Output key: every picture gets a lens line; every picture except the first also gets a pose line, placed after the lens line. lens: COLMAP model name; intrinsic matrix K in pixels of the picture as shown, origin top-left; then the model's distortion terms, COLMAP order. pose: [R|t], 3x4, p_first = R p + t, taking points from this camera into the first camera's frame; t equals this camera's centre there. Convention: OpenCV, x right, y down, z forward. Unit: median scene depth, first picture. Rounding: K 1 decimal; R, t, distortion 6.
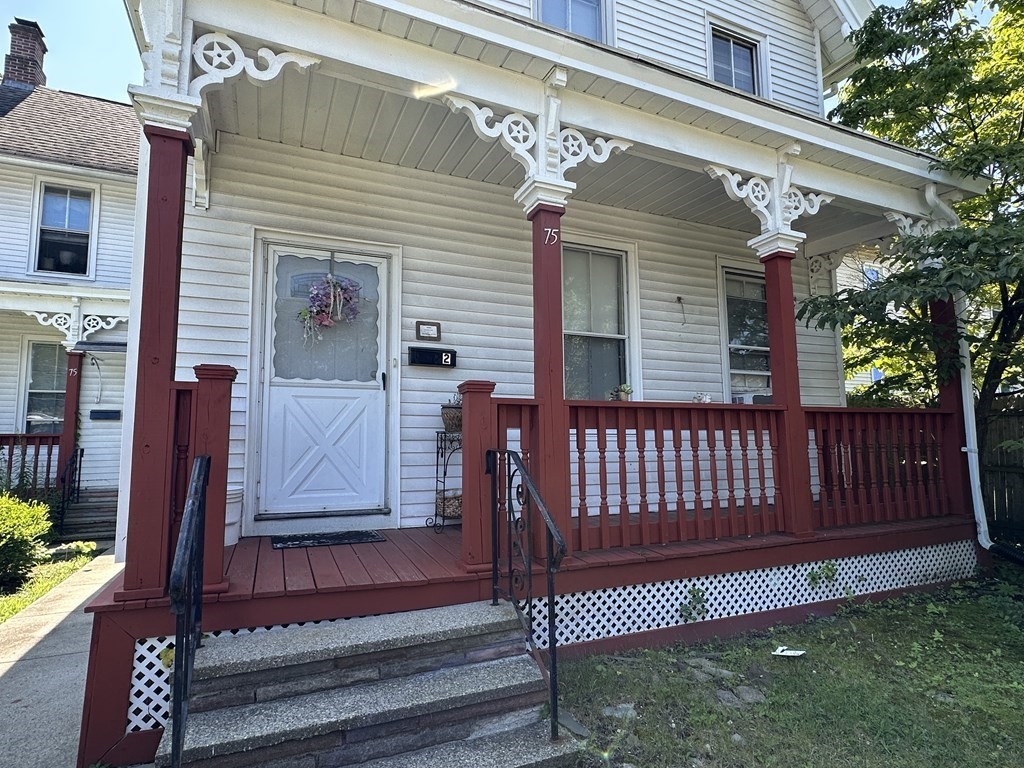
lens RADIAL K [[556.4, 0, 512.0], [0, 556.4, 384.0], [0, 0, 1]] dist [-0.002717, 0.000137]
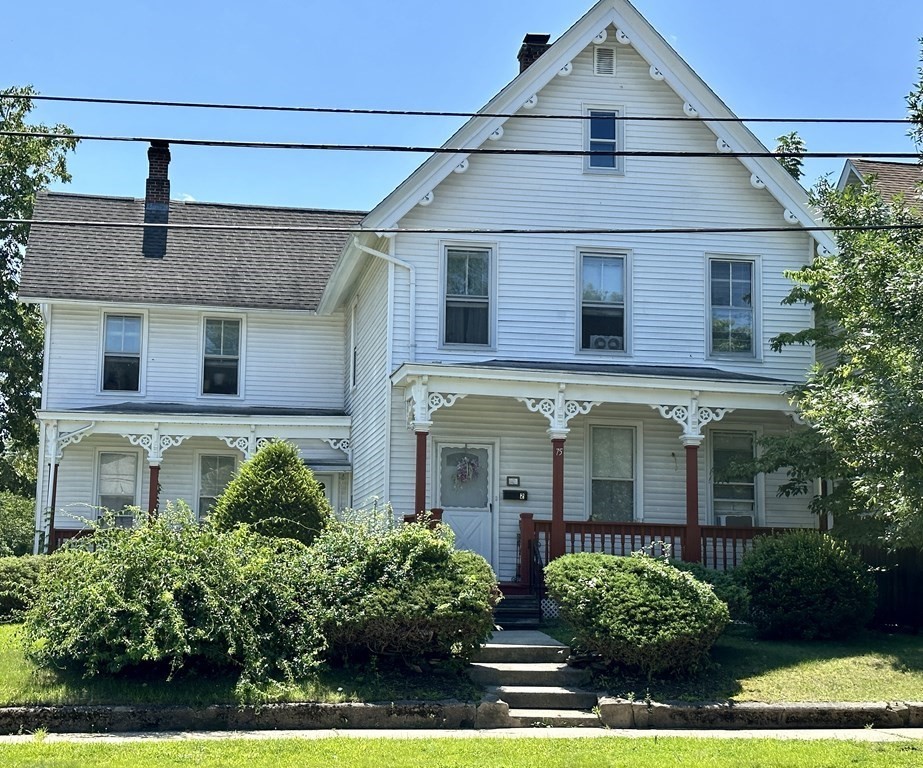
lens RADIAL K [[1564.3, 0, 461.5], [0, 1564.3, 384.0], [0, 0, 1]] dist [0.326456, 0.004913]
pose [[0.970758, -0.002962, -0.240041, 1.011562], [-0.002321, 0.999761, -0.021722, -0.323800], [0.240048, 0.021644, 0.970520, -4.459045]]
